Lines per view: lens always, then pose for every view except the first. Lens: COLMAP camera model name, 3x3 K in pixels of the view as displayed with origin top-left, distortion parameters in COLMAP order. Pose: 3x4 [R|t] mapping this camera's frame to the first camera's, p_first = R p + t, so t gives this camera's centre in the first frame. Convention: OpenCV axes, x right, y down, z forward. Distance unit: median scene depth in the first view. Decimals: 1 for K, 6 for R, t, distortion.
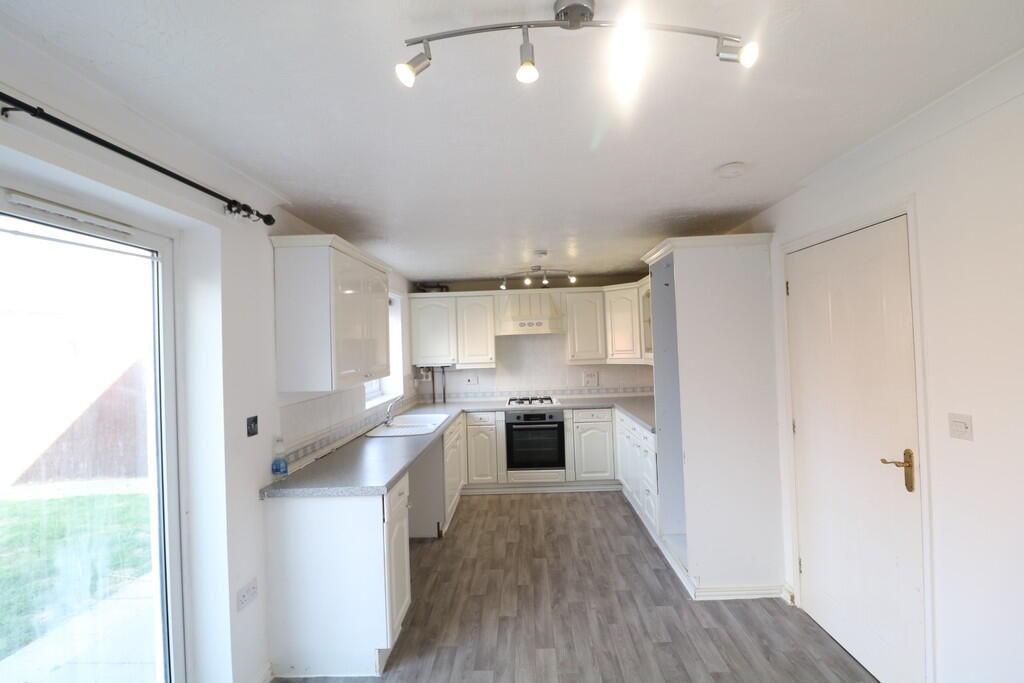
lens RADIAL K [[470.5, 0, 519.4], [0, 470.5, 336.7], [0, 0, 1]] dist [-0.001714, -0.011800]
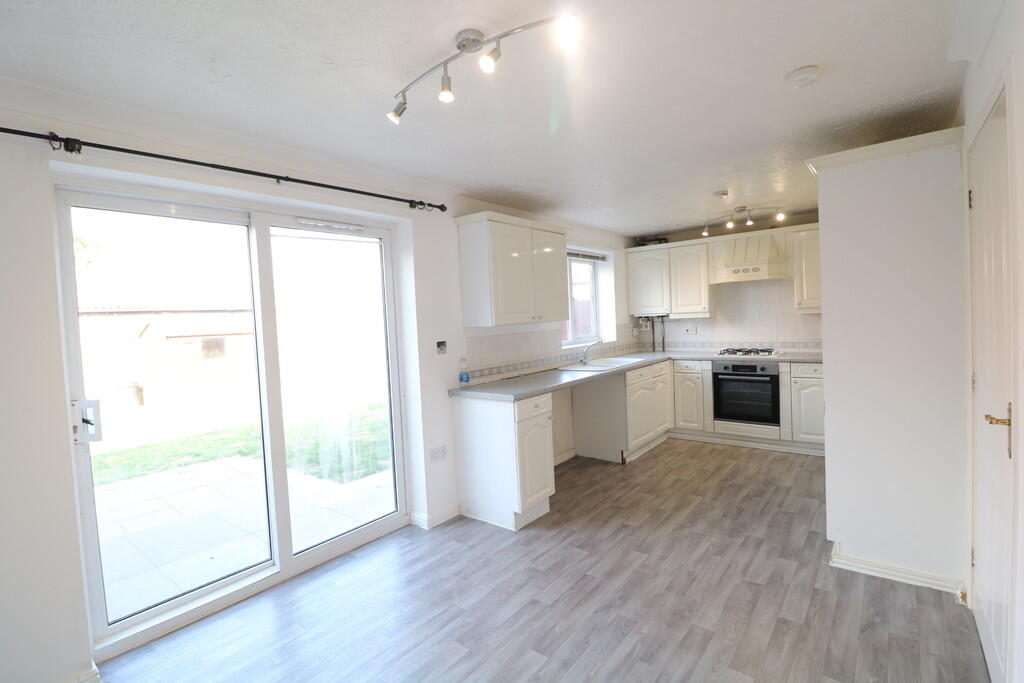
lens RADIAL K [[470.5, 0, 519.4], [0, 470.5, 336.7], [0, 0, 1]] dist [-0.001714, -0.011800]
pose [[0.797136, 0.022742, -0.603371, 0.250998], [0.030000, 0.996564, 0.077196, 0.020770], [0.603053, -0.079637, 0.793716, -0.023968]]
